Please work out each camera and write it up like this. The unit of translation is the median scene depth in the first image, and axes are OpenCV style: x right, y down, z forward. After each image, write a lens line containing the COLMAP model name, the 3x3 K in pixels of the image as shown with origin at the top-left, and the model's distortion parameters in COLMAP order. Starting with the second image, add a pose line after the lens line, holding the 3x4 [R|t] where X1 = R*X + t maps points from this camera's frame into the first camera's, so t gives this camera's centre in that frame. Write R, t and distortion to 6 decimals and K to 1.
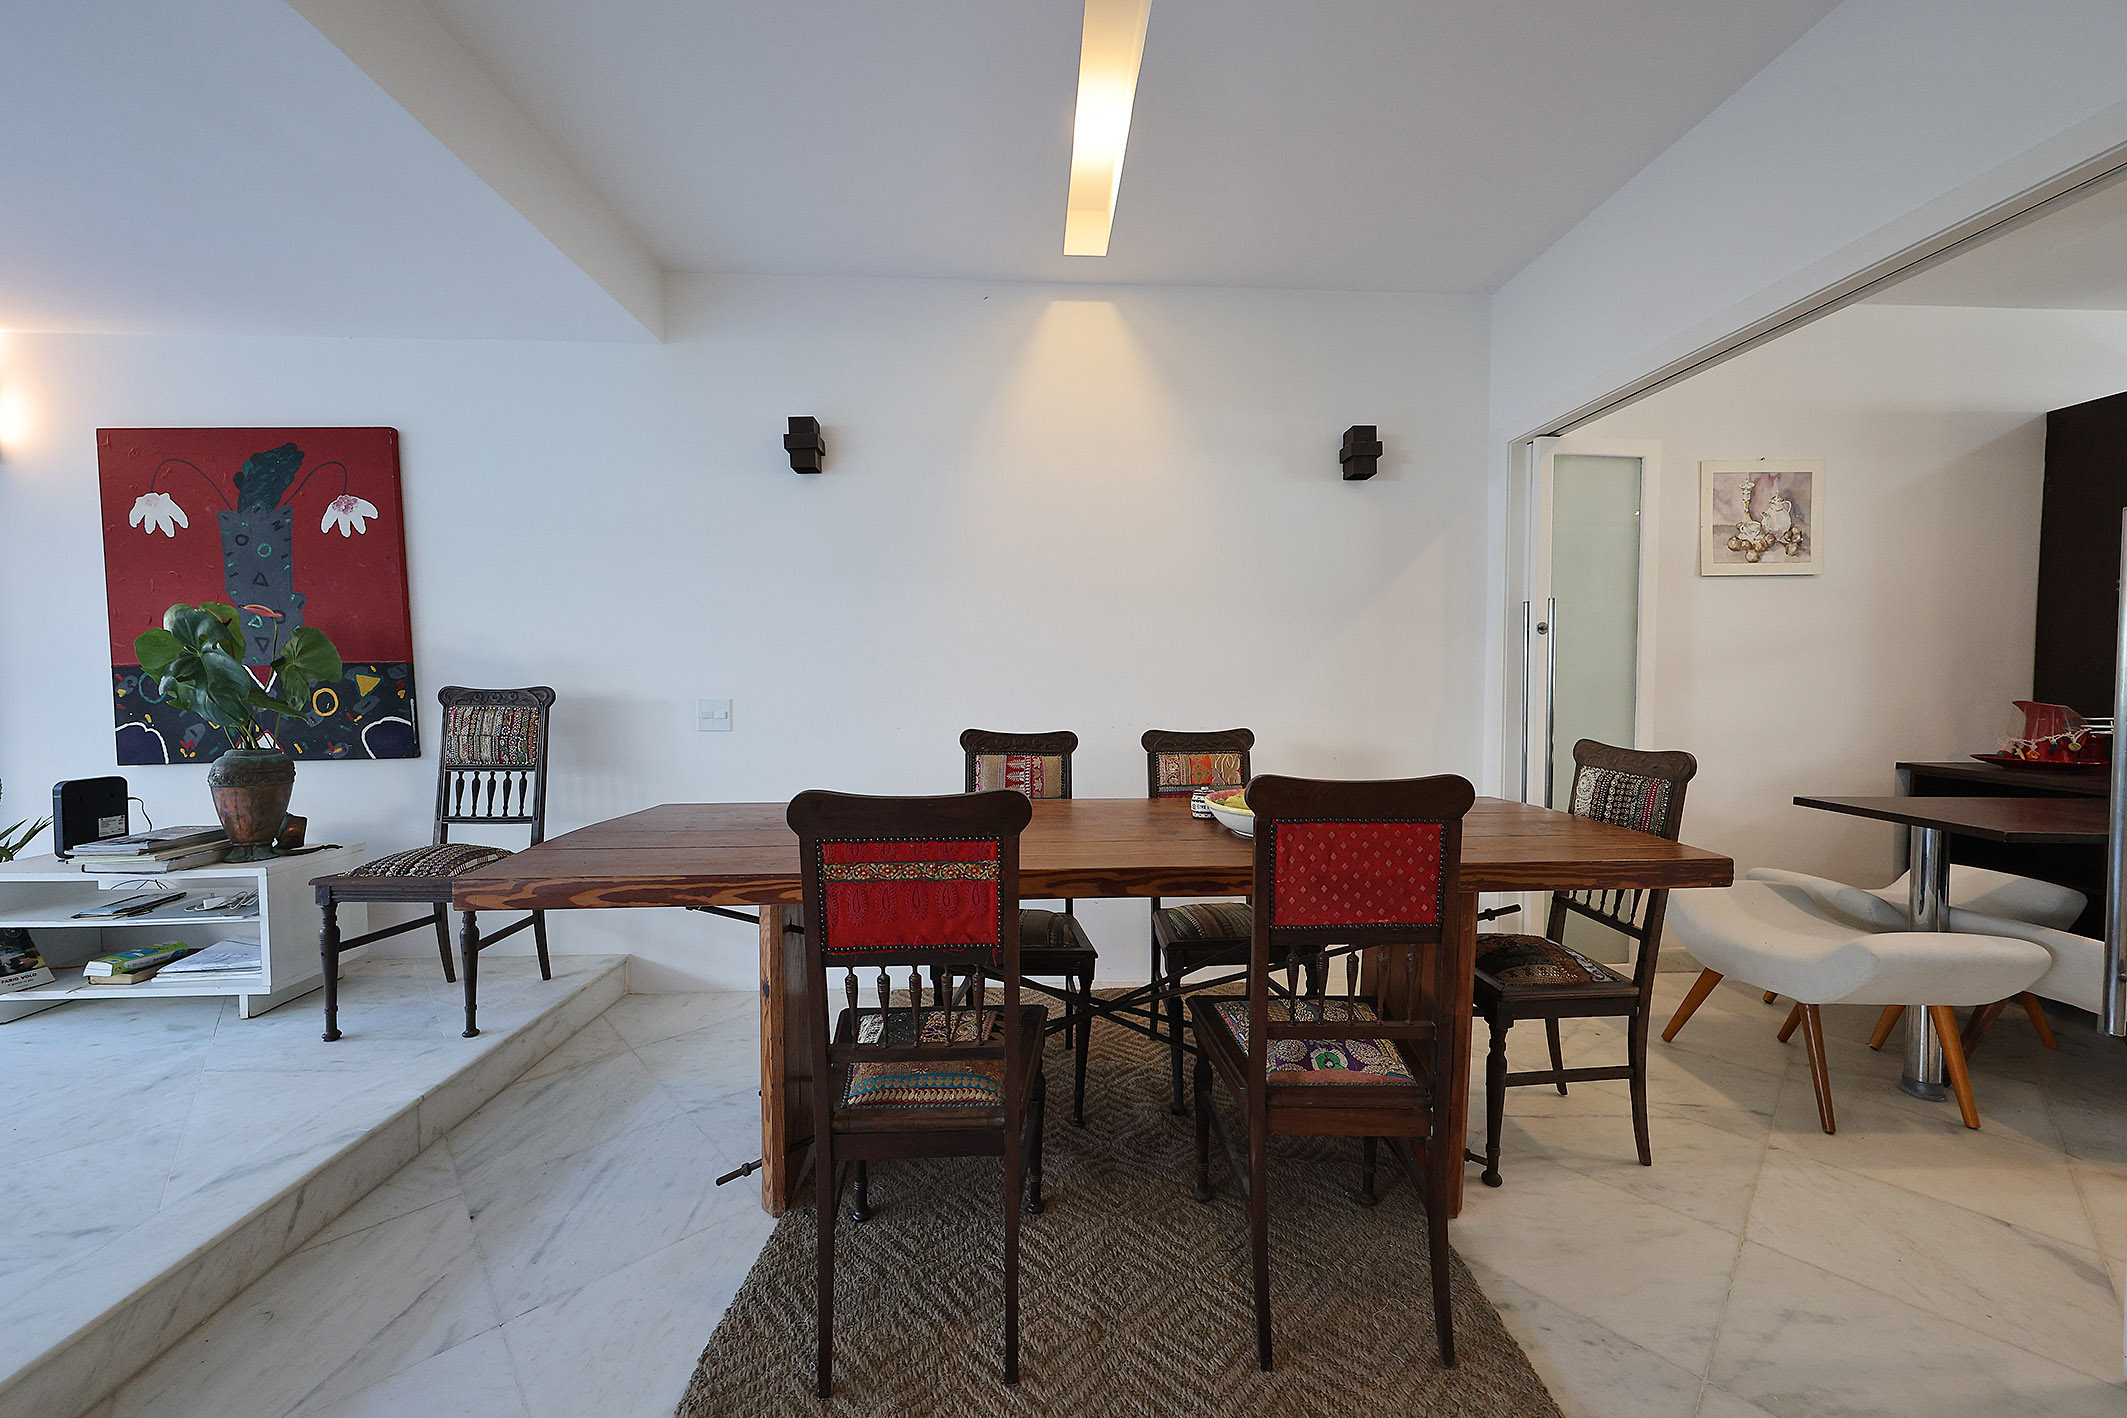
lens RADIAL K [[769.5, 0, 1073.8], [0, 769.5, 707.5], [0, 0, 1]] dist [-0.009320, -0.000181]
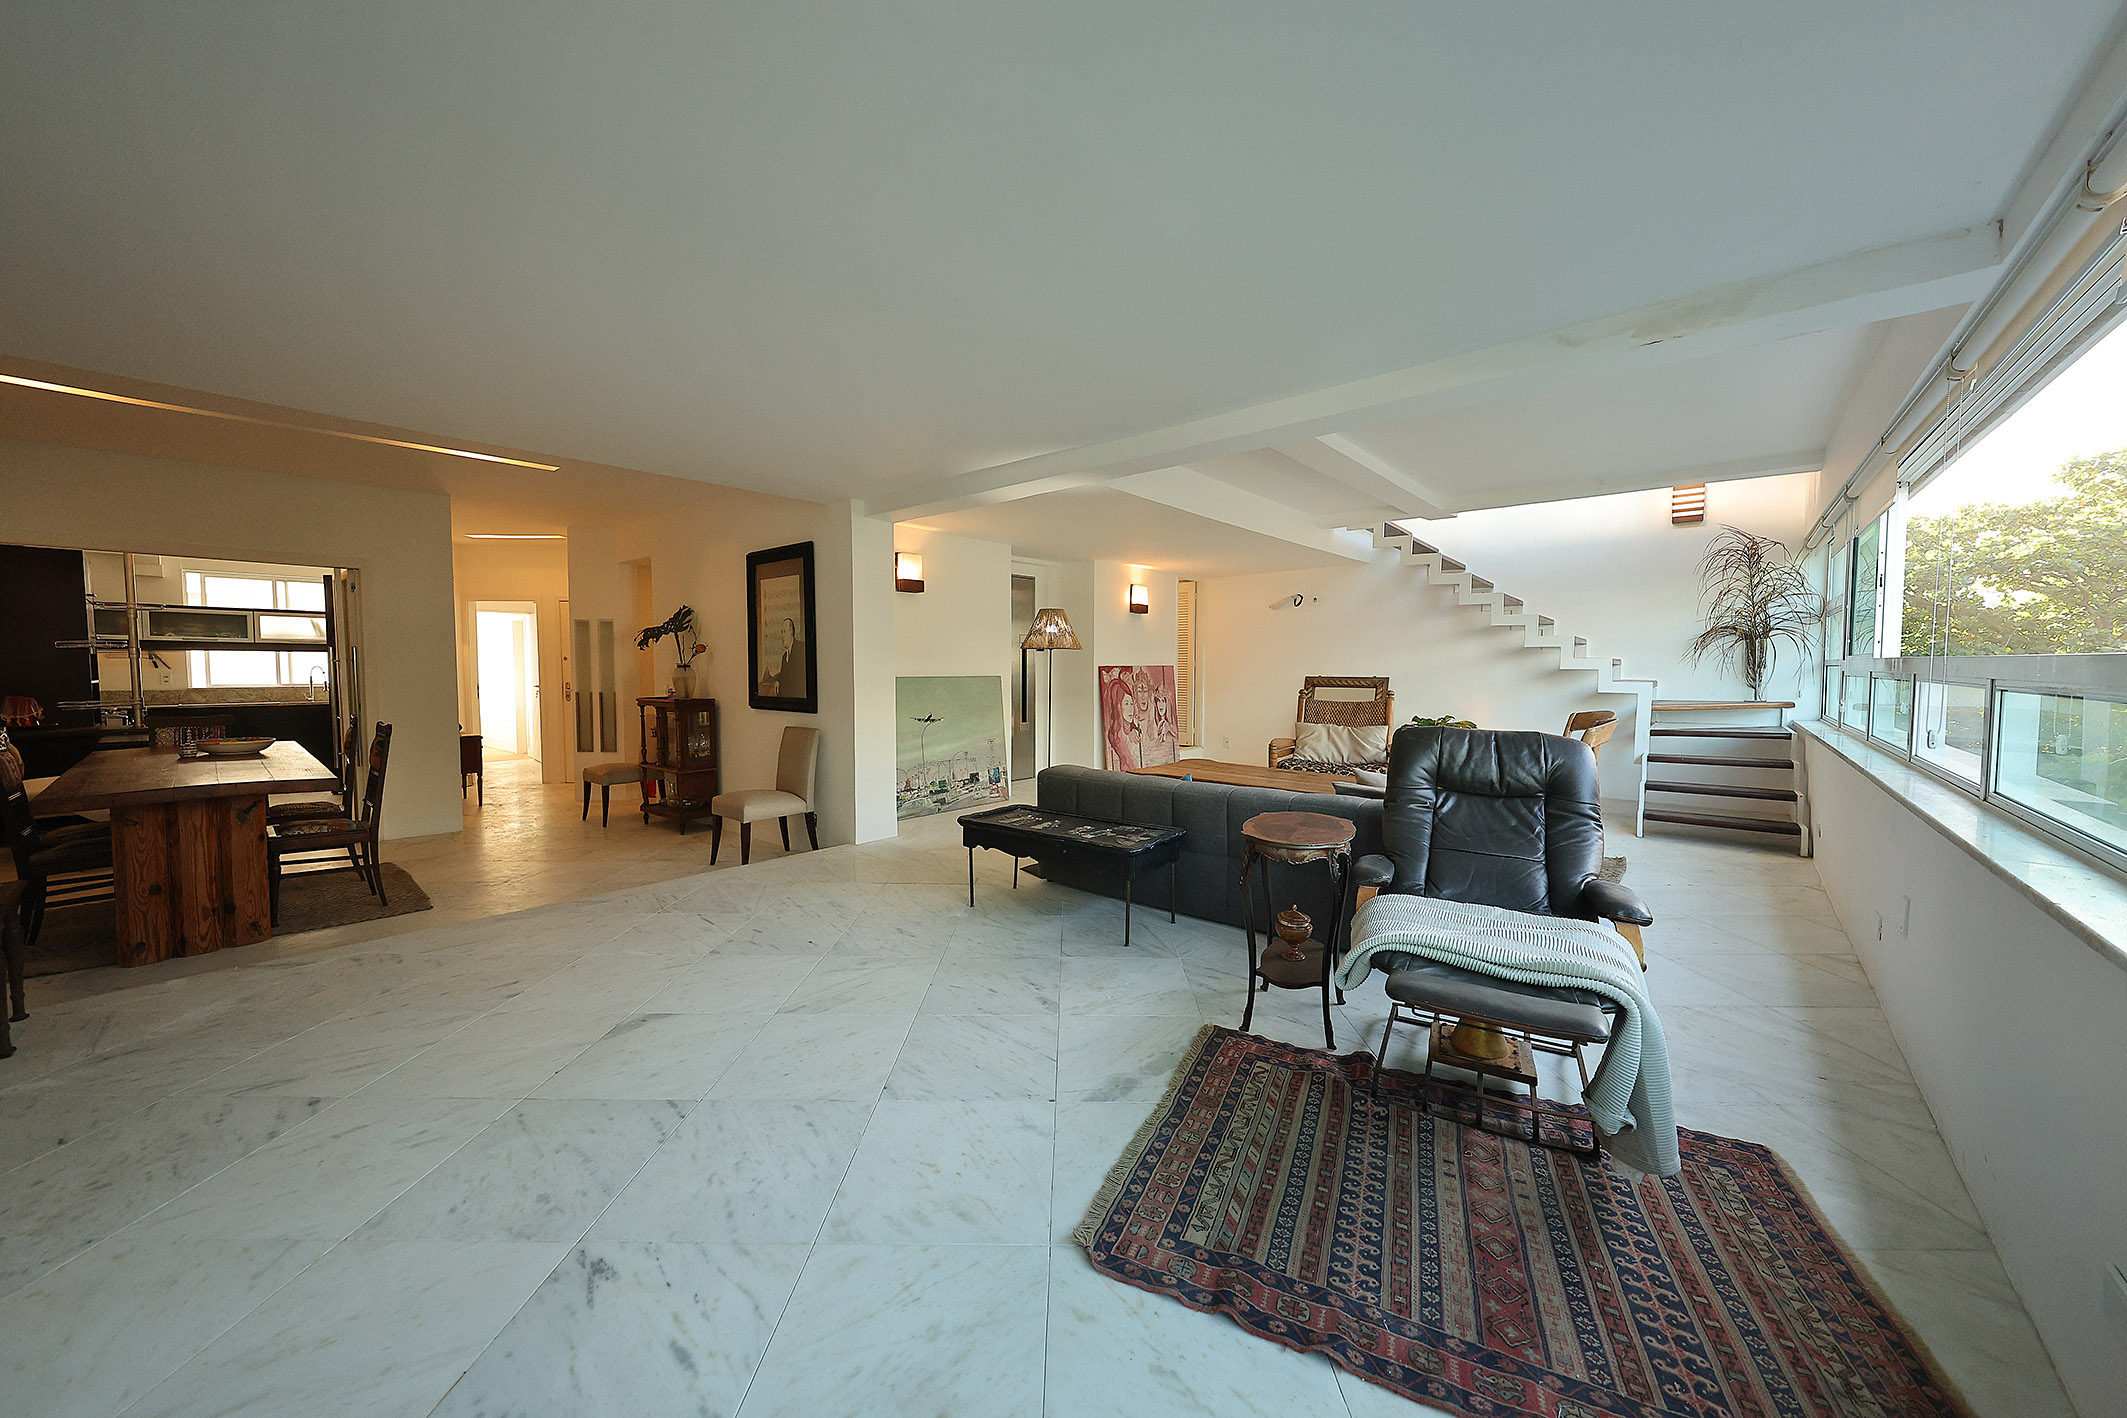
lens RADIAL K [[750.1, 0, 1066.1], [0, 750.1, 706.7], [0, 0, 1]] dist [0.006011, 0.000102]
pose [[-0.715873, -0.037466, 0.697225, -1.926950], [0.037587, 0.995044, 0.092062, -0.058036], [-0.697219, 0.092111, -0.710916, 0.485883]]
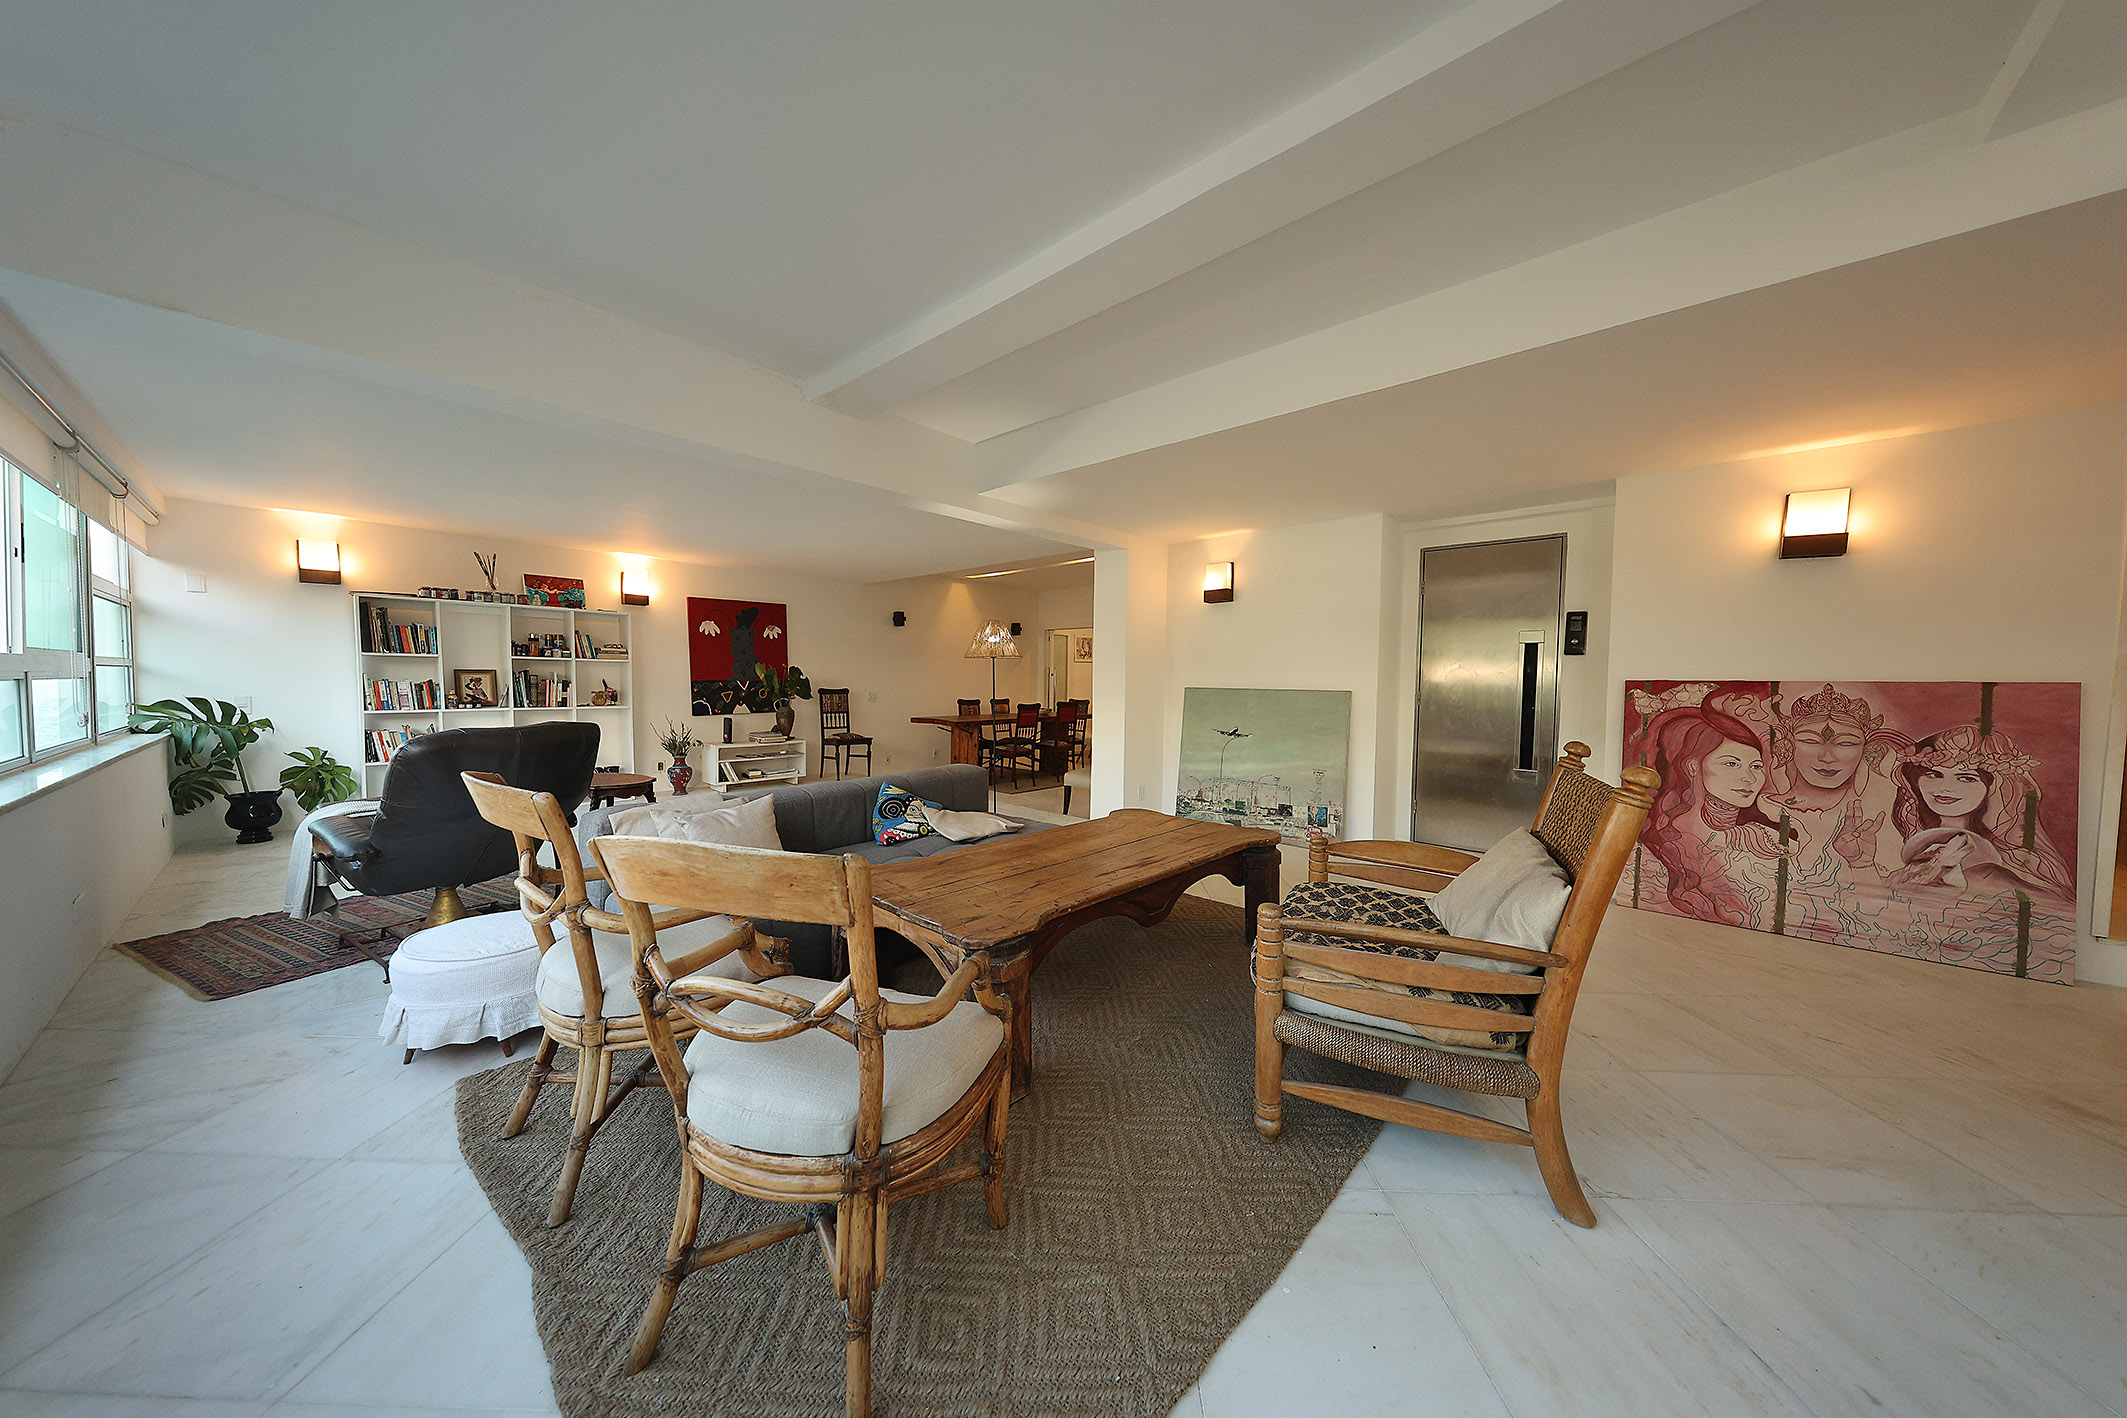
lens RADIAL K [[669.1, 0, 1061.4], [0, 669.1, 706.1], [0, 0, 1]] dist [0.001934, 0.000075]
pose [[0.708759, -0.020772, 0.705144, -1.769230], [0.025505, 0.999667, 0.003812, 0.055230], [-0.704989, 0.015283, 0.709054, -1.496127]]
